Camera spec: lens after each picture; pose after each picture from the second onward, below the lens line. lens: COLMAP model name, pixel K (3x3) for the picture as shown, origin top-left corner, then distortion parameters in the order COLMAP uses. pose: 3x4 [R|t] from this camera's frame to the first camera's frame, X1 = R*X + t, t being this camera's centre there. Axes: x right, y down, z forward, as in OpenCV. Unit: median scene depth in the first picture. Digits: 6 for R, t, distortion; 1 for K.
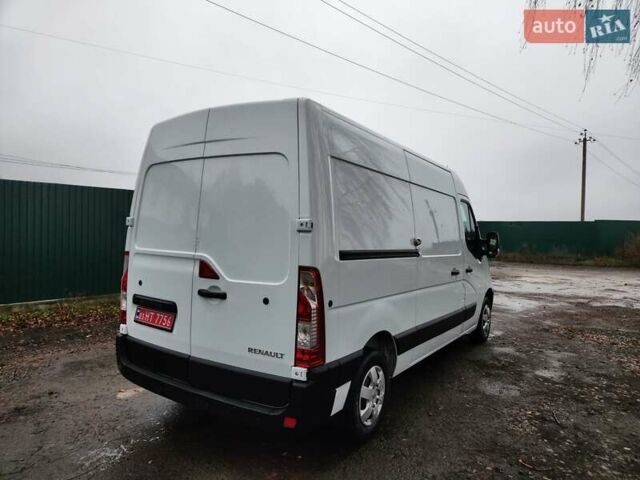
lens RADIAL K [[436.5, 0, 319.4], [0, 436.5, 235.7], [0, 0, 1]] dist [0.045648, -0.010406]
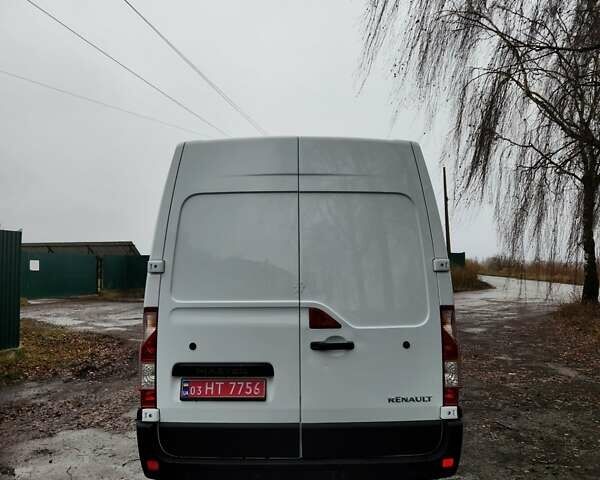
lens RADIAL K [[529.0, 0, 297.7], [0, 529.0, 238.7], [0, 0, 1]] dist [0.066818, -0.046069]
pose [[0.823256, 0.004385, 0.567654, -0.883942], [0.035176, 0.997654, -0.058721, -0.021783], [-0.566580, 0.068311, 0.821170, 0.135252]]
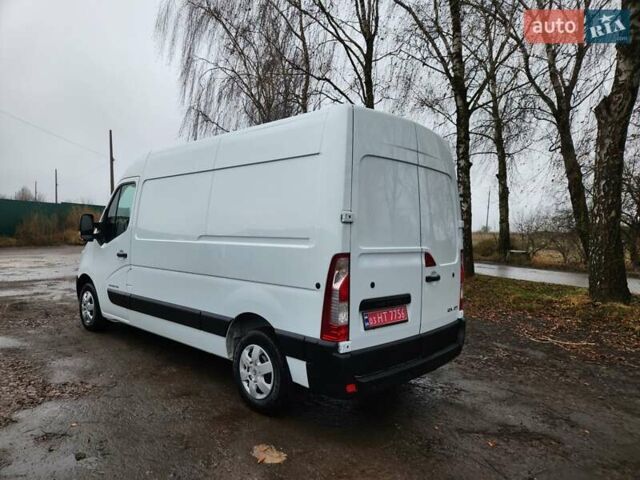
lens RADIAL K [[436.5, 0, 320.4], [0, 436.5, 242.1], [0, 0, 1]] dist [0.045648, -0.010406]
pose [[0.145043, -0.053336, 0.987987, -1.486013], [-0.014876, 0.998316, 0.056077, -0.035972], [-0.989313, -0.022831, 0.144006, 1.102787]]
